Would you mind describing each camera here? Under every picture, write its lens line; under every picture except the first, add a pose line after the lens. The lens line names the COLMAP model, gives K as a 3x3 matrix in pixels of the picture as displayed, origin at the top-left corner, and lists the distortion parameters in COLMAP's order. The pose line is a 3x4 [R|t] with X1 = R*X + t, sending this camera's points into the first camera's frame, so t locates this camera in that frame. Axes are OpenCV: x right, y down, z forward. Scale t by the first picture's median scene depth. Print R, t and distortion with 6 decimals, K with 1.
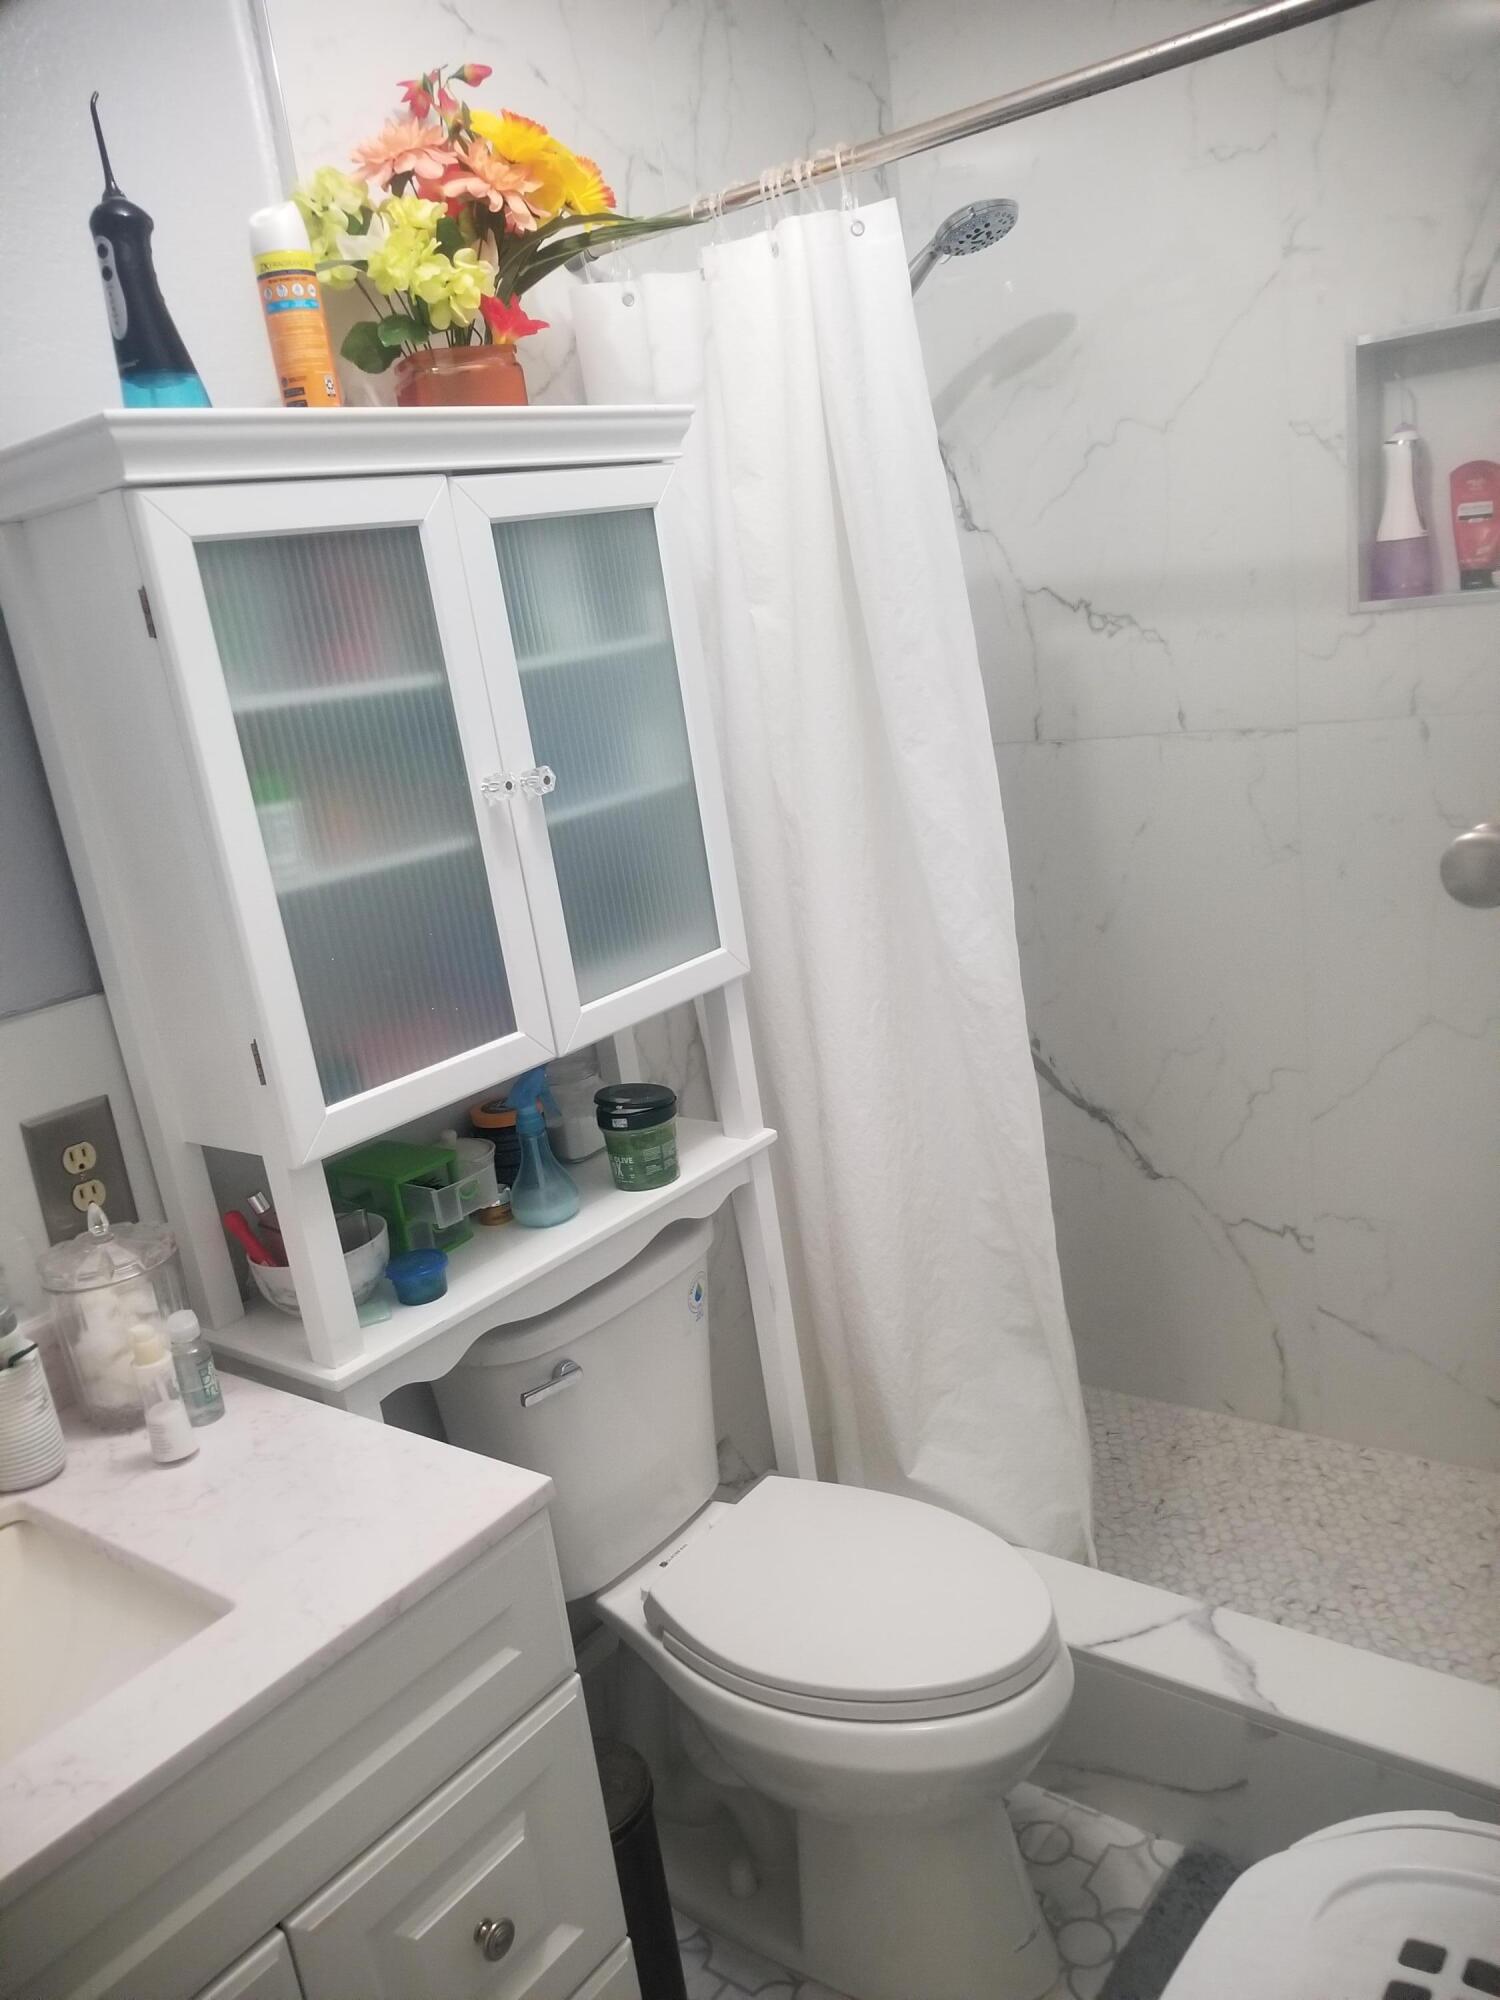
lens RADIAL K [[1493.7, 0, 757.1], [0, 1493.7, 1006.0], [0, 0, 1]] dist [0.065591, -0.096970]
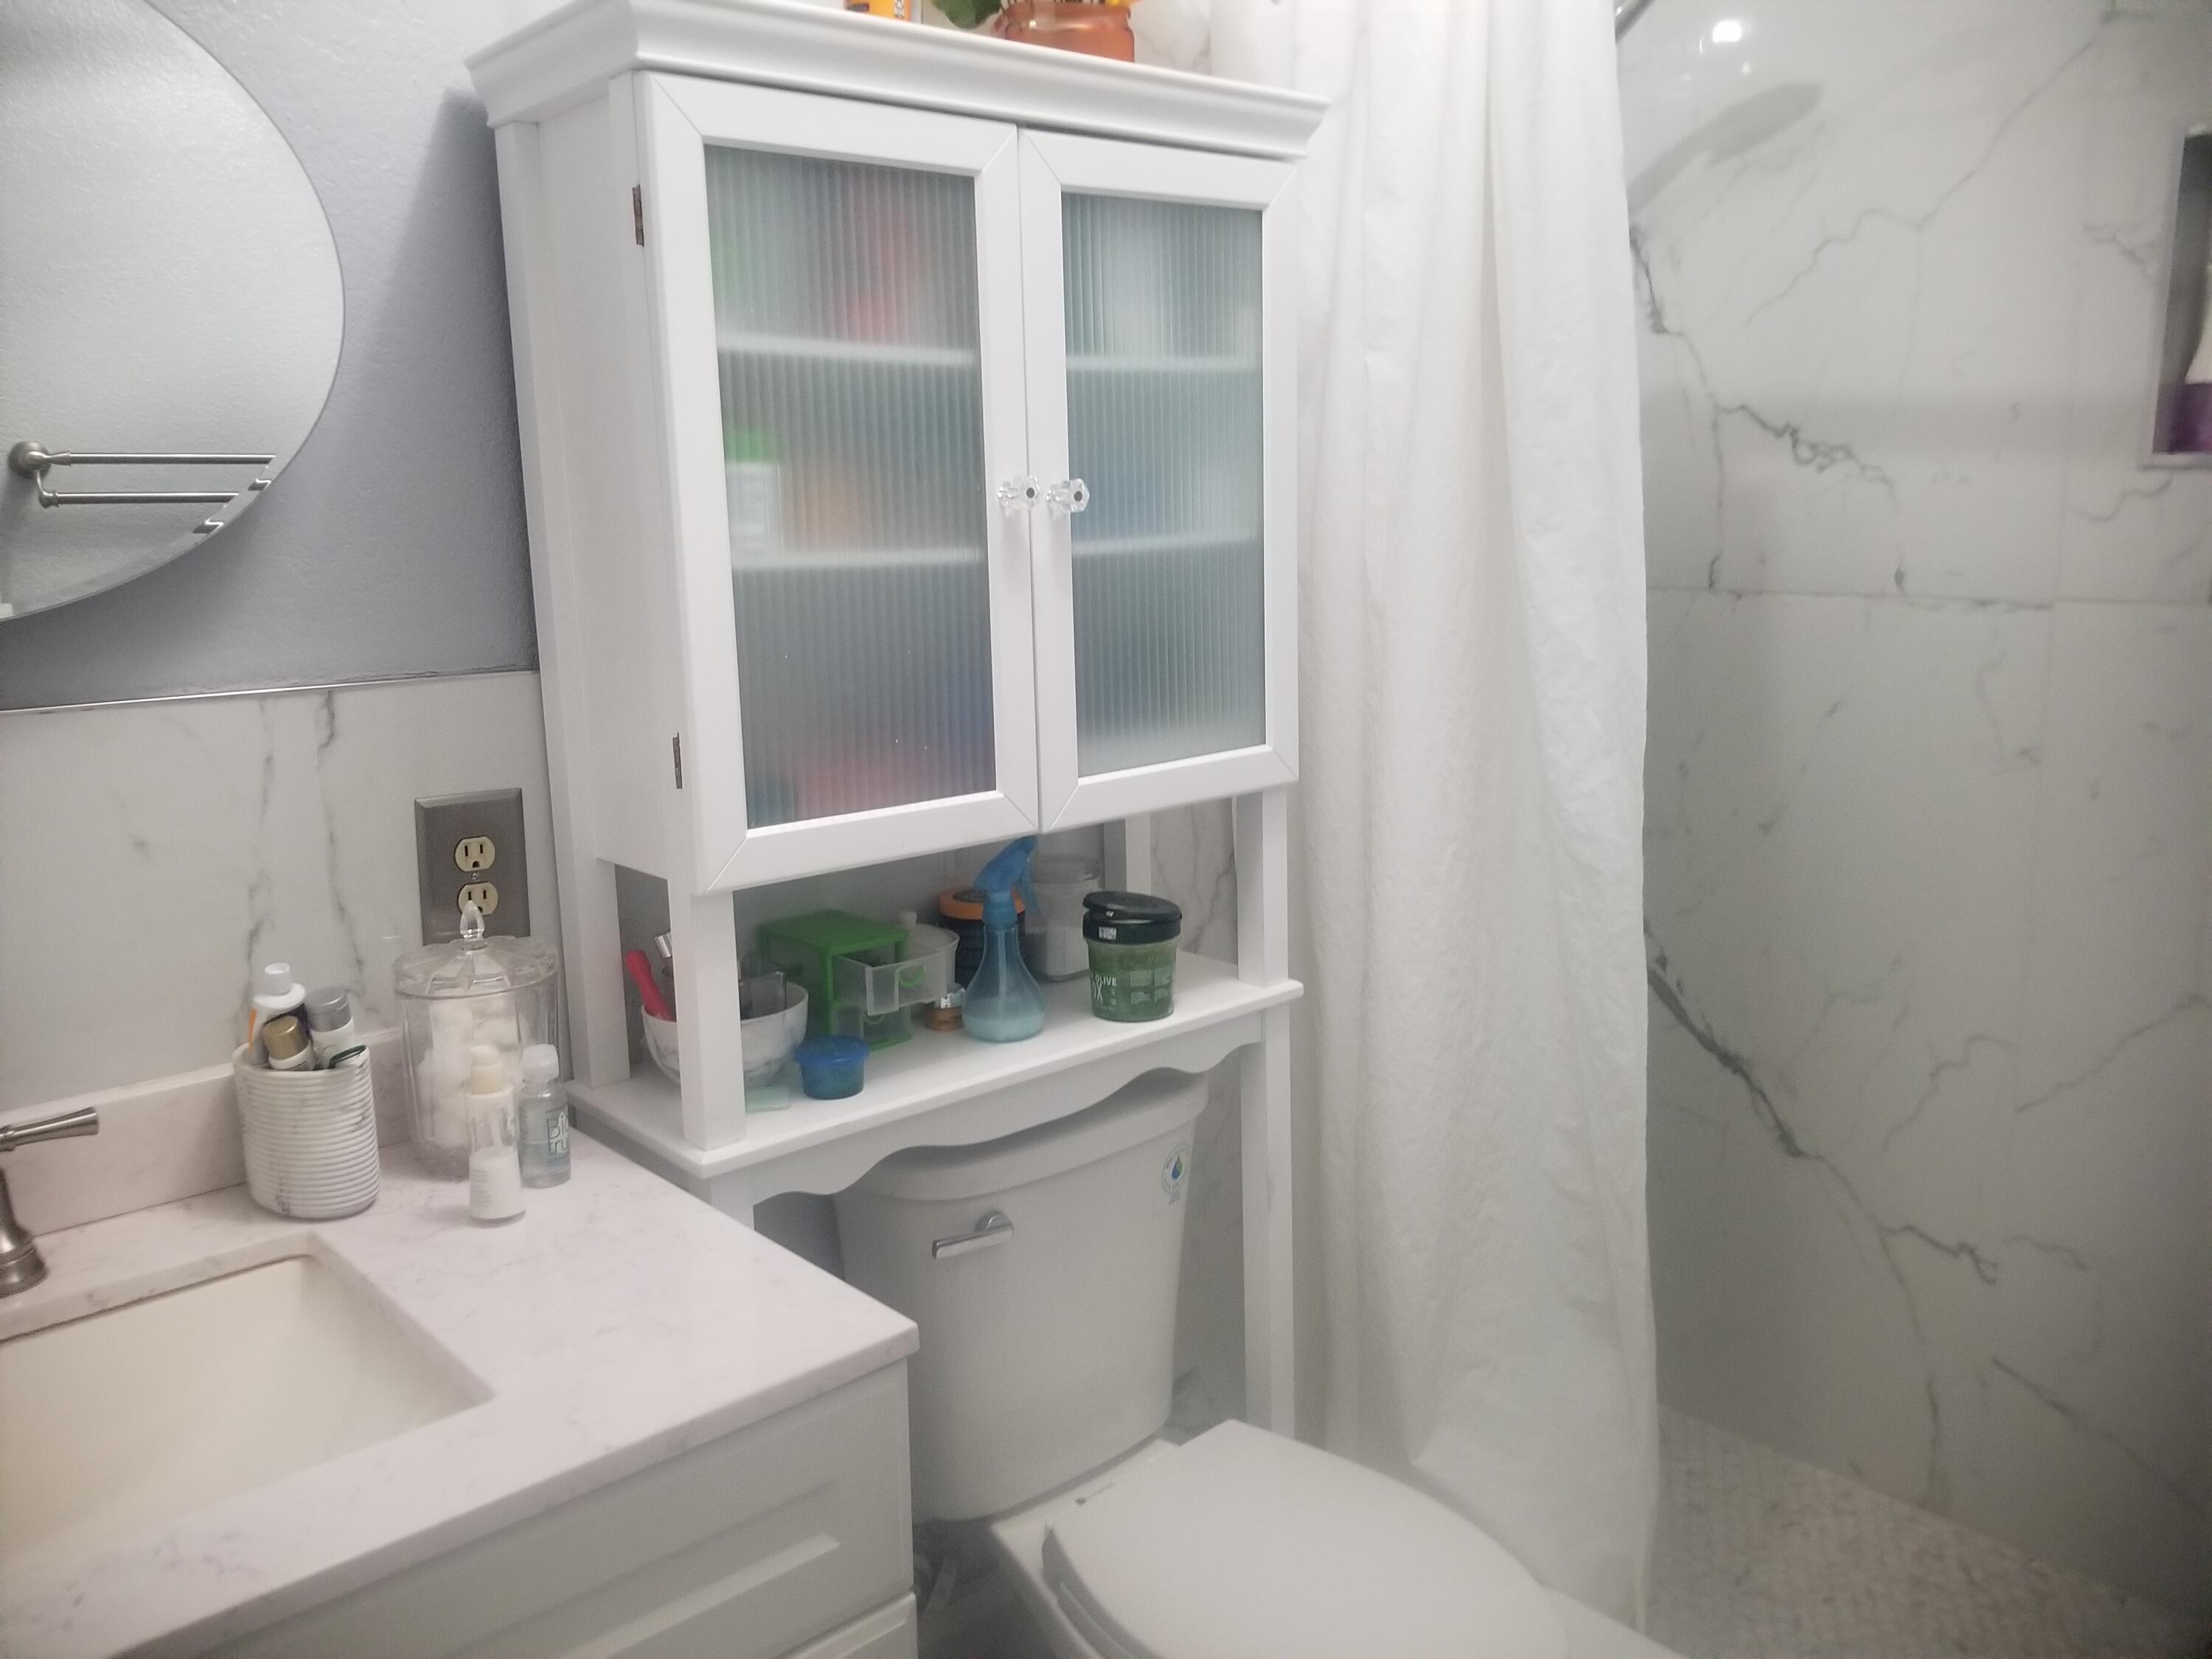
lens RADIAL K [[1652.1, 0, 1099.1], [0, 1652.1, 767.1], [0, 0, 1]] dist [0.065591, -0.096970]
pose [[0.975375, 0.144117, -0.166958, 0.042658], [-0.158537, 0.984388, -0.076464, 0.061065], [0.153331, 0.101050, 0.982995, 0.106480]]
